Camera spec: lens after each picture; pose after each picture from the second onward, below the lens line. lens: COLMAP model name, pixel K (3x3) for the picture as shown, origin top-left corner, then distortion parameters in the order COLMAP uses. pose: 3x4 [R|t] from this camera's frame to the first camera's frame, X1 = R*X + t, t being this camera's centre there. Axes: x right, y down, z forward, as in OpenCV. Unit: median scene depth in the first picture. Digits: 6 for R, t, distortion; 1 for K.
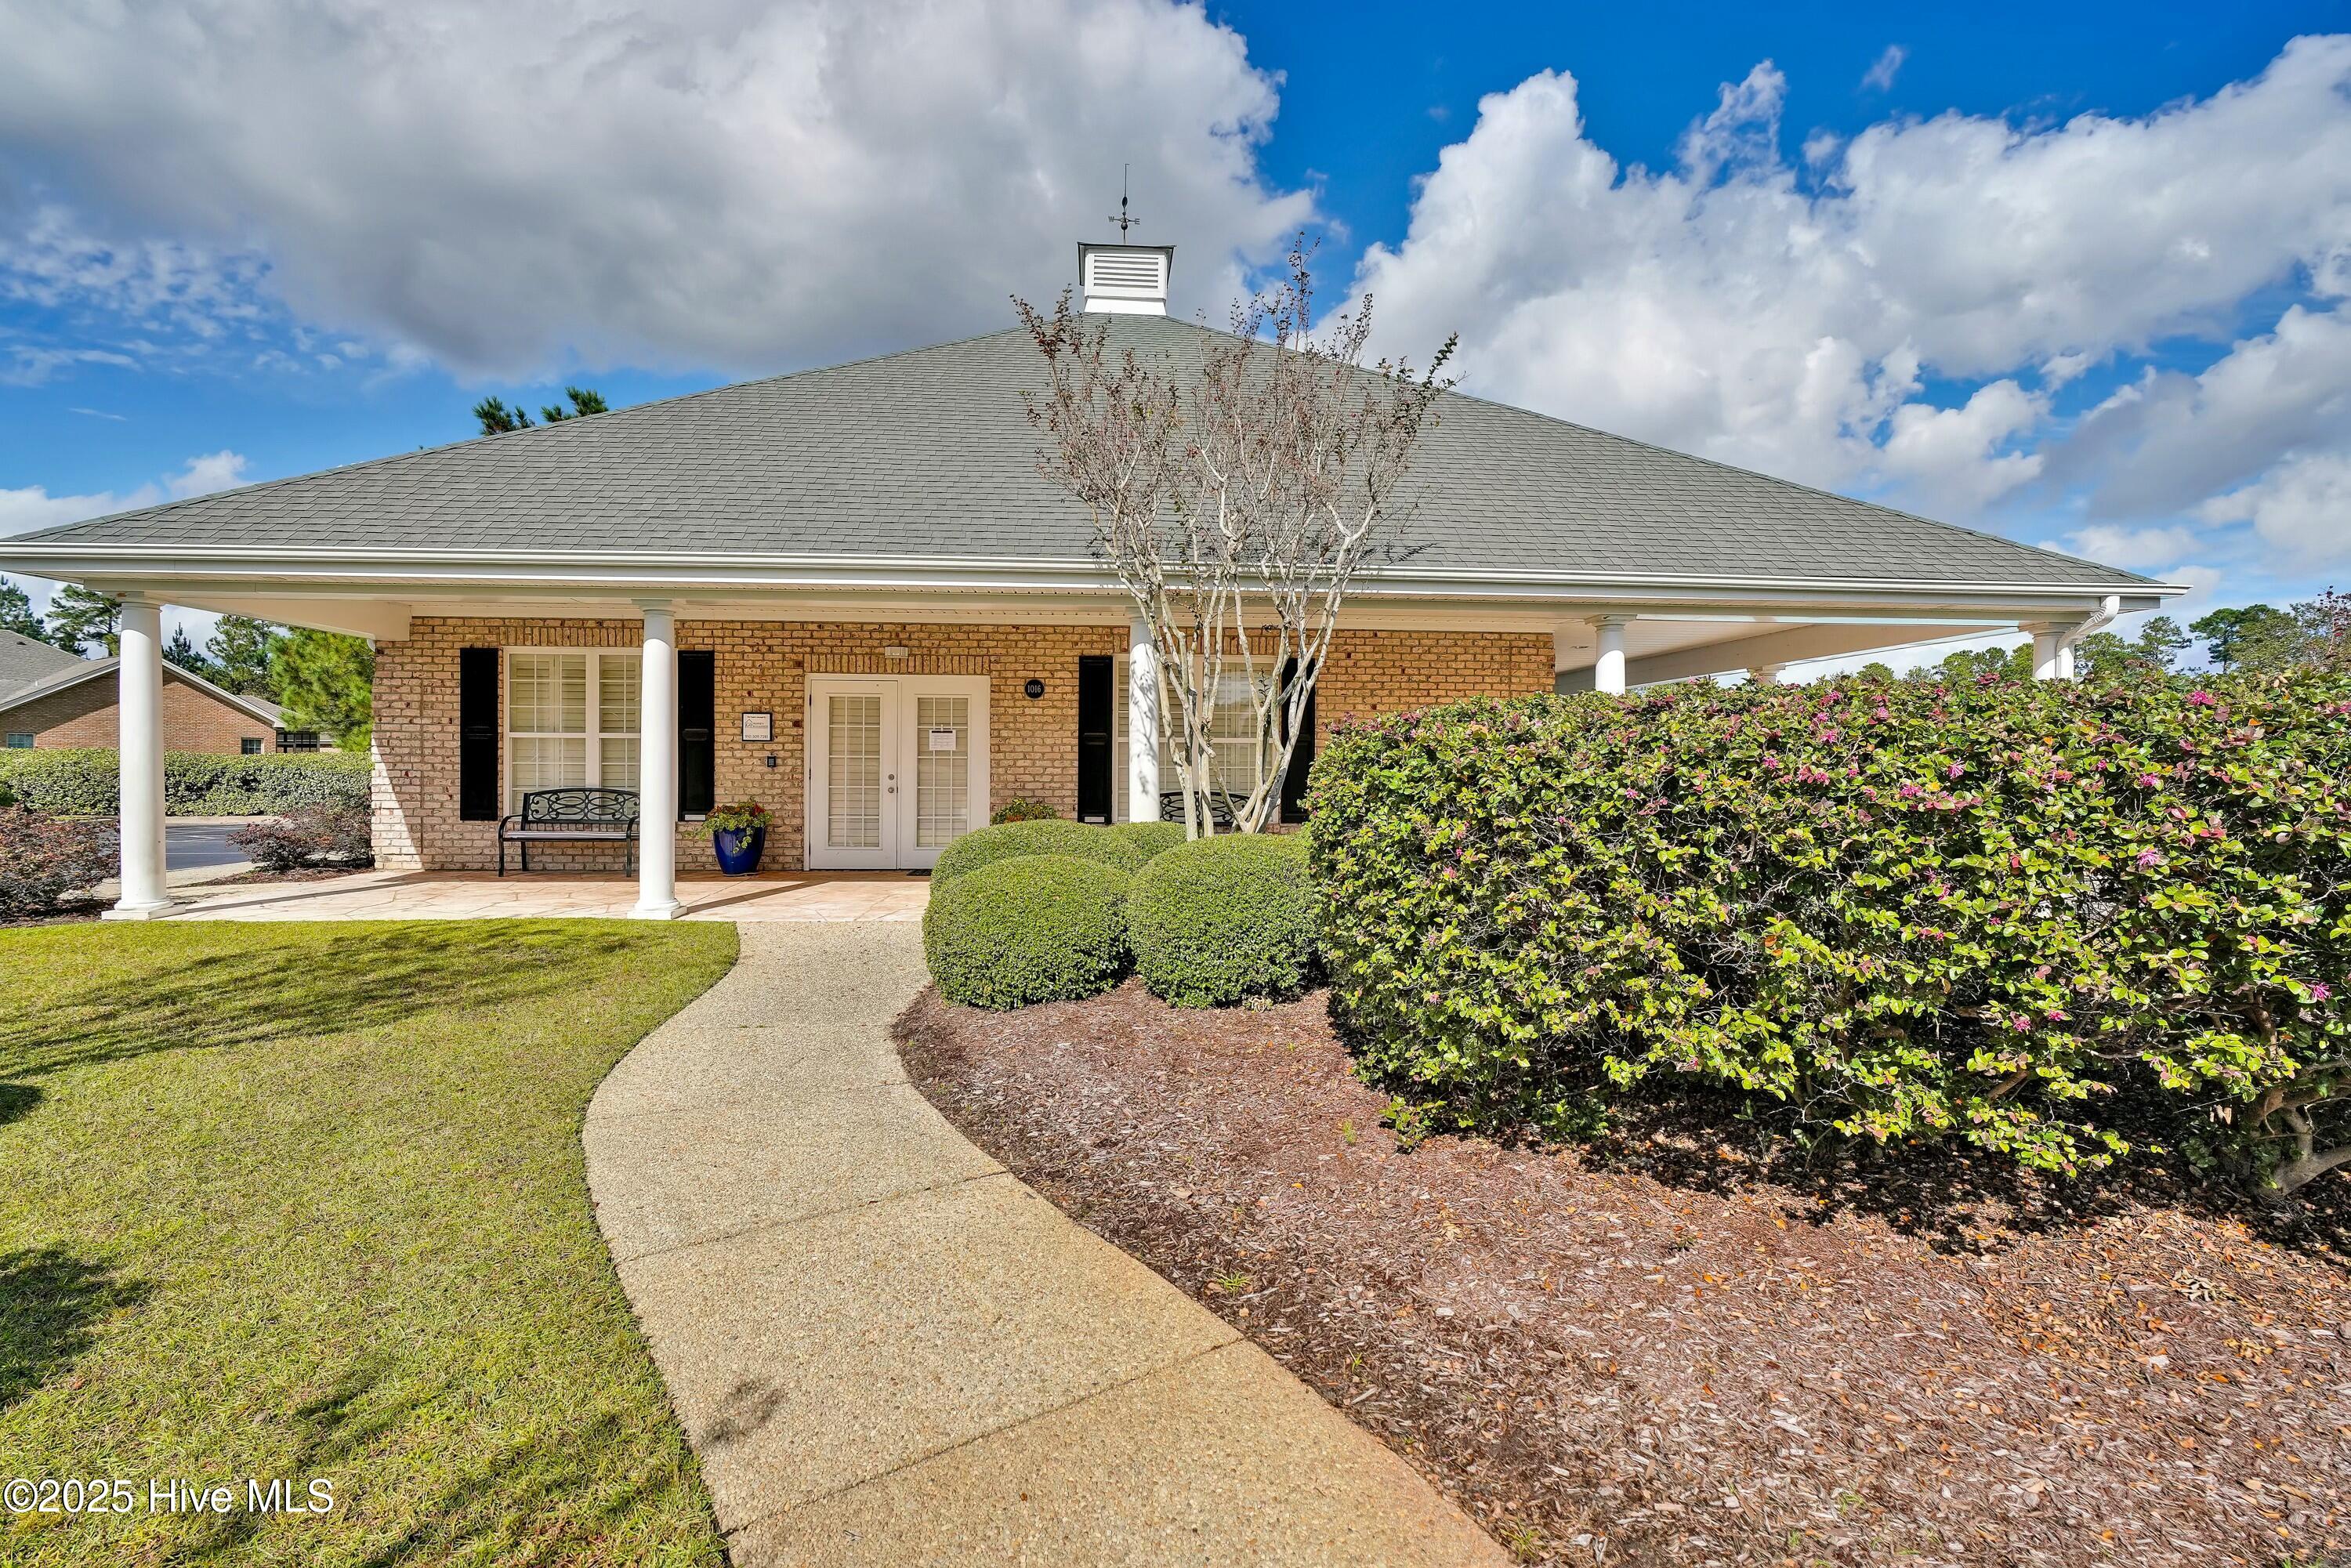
lens RADIAL K [[1061.8, 0, 1235.0], [0, 1061.8, 777.5], [0, 0, 1]] dist [-0.016539, -0.000003]
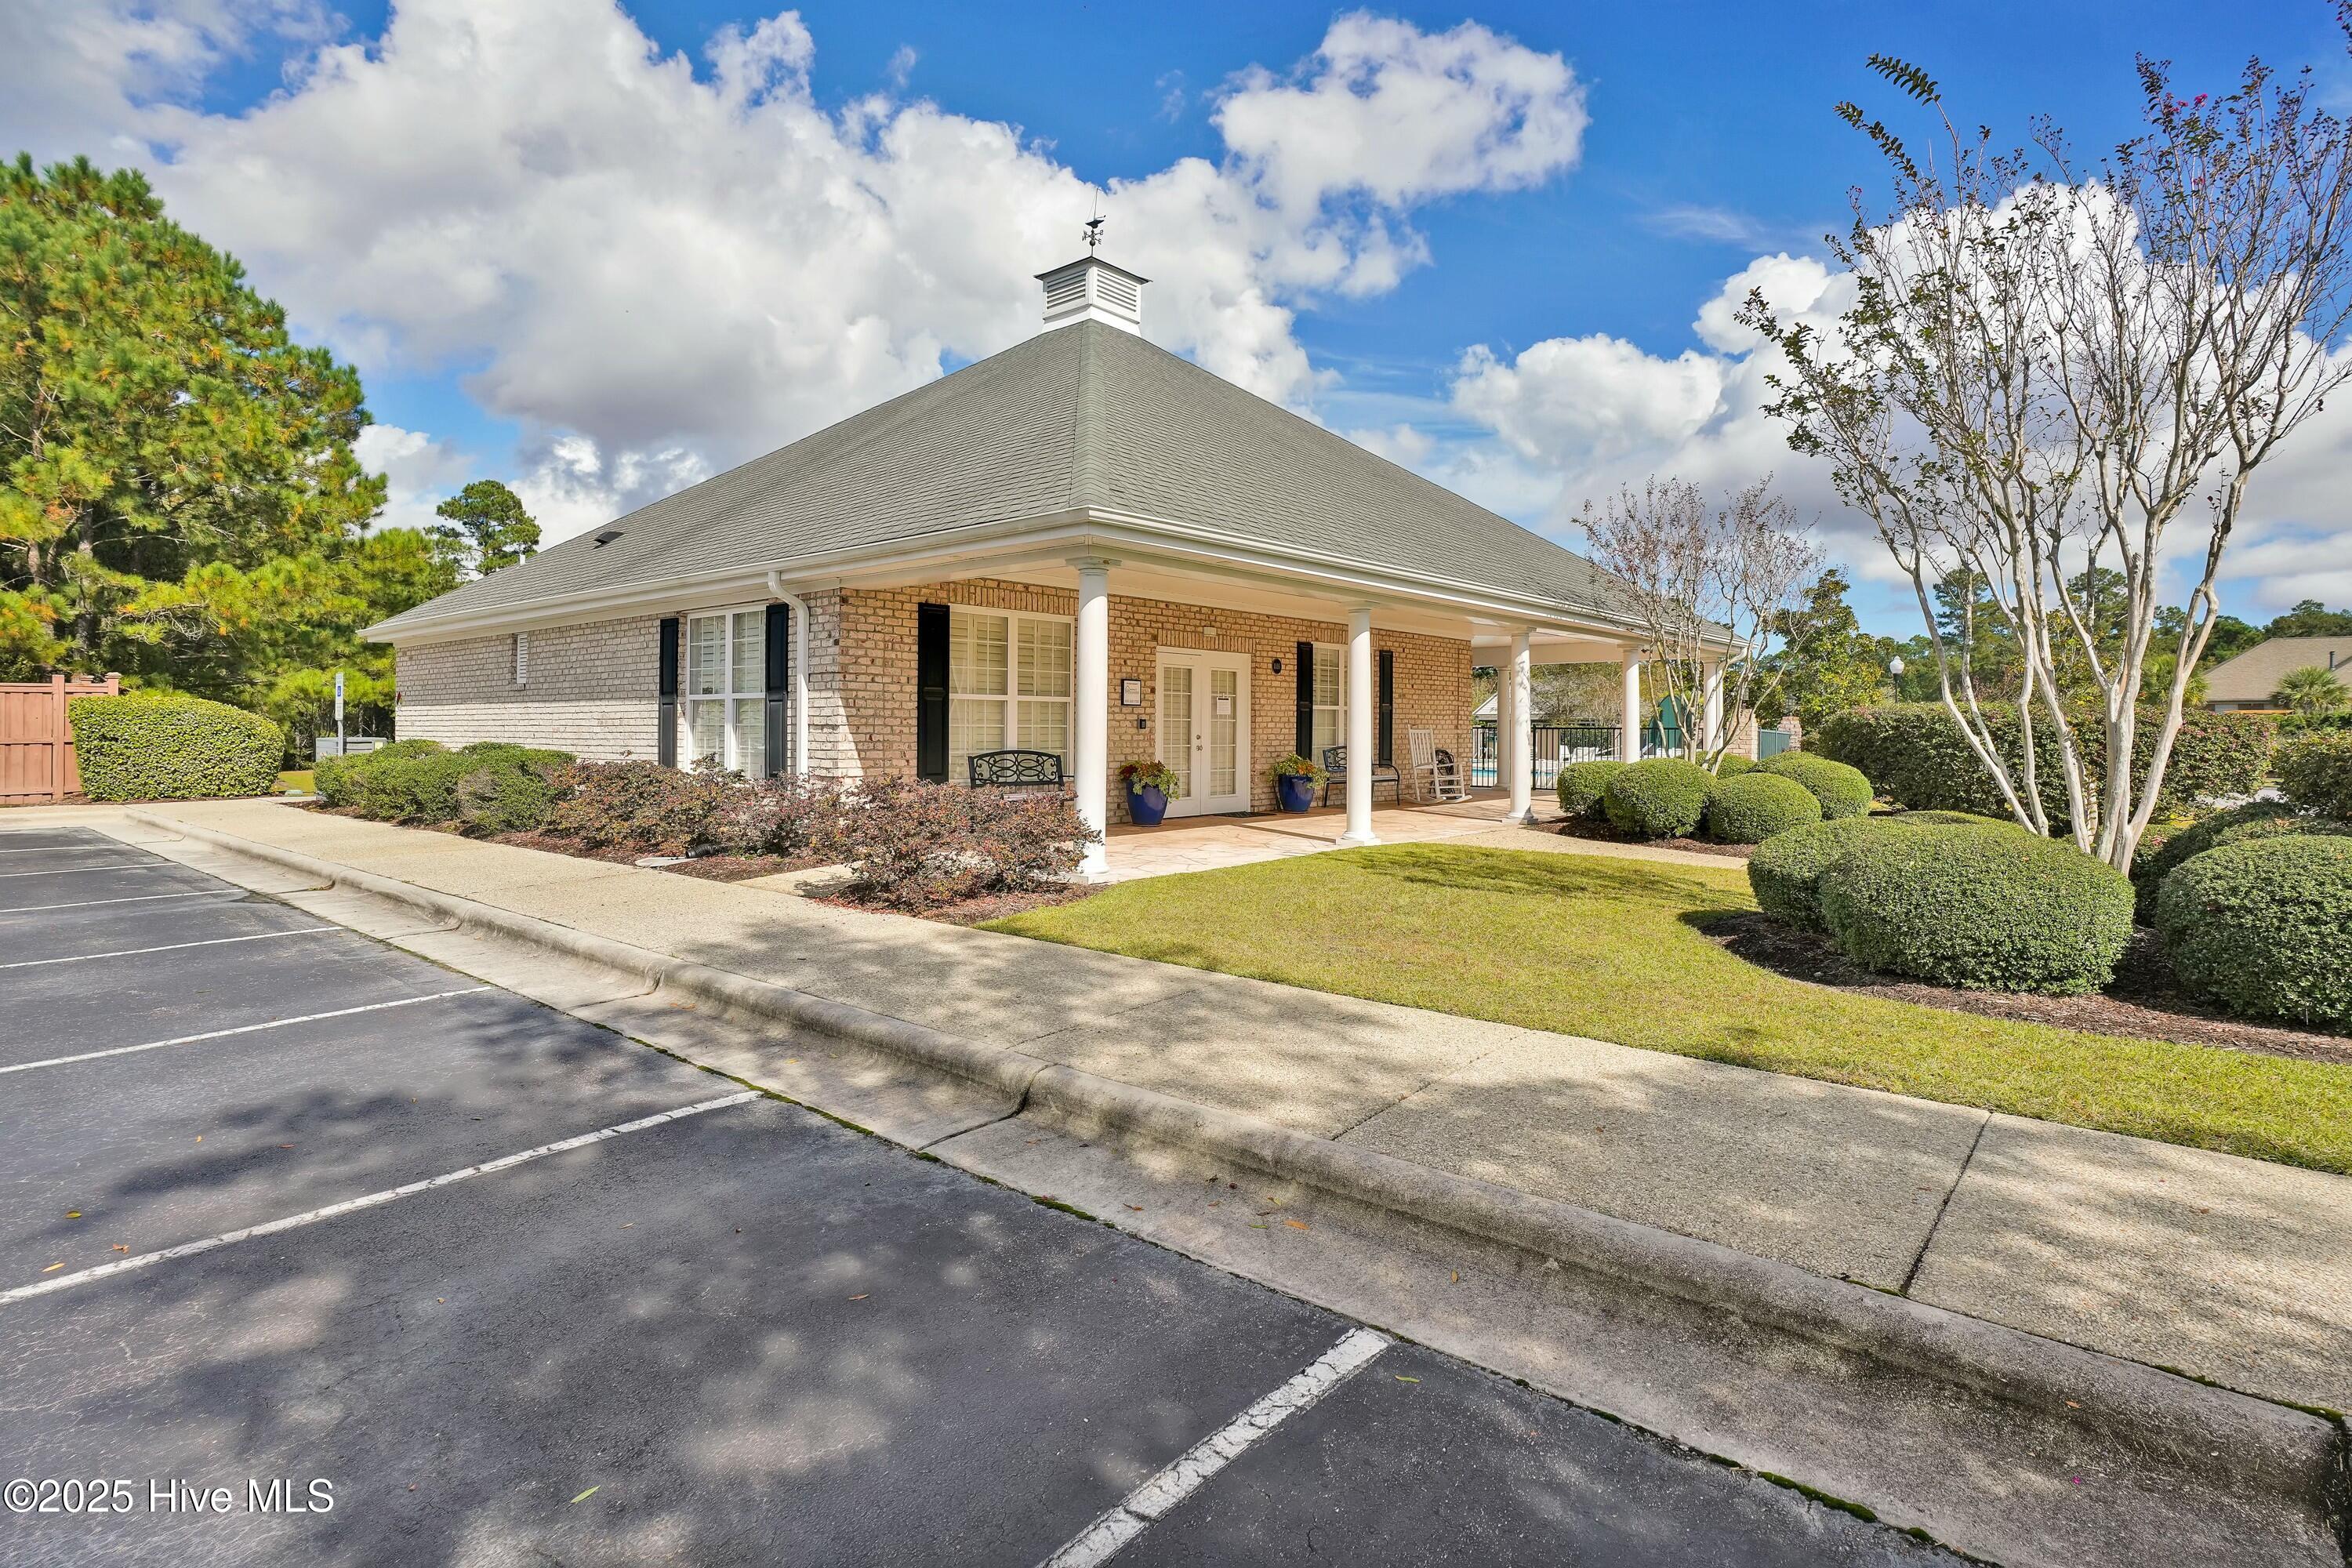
lens RADIAL K [[1155.6, 0, 1176.8], [0, 1155.6, 751.6], [0, 0, 1]] dist [0.000136, -0.000035]
pose [[0.713684, -0.017915, 0.700239, -1.289234], [0.012628, 0.999839, 0.012709, -0.000720], [-0.700354, -0.000227, 0.713795, 0.104959]]
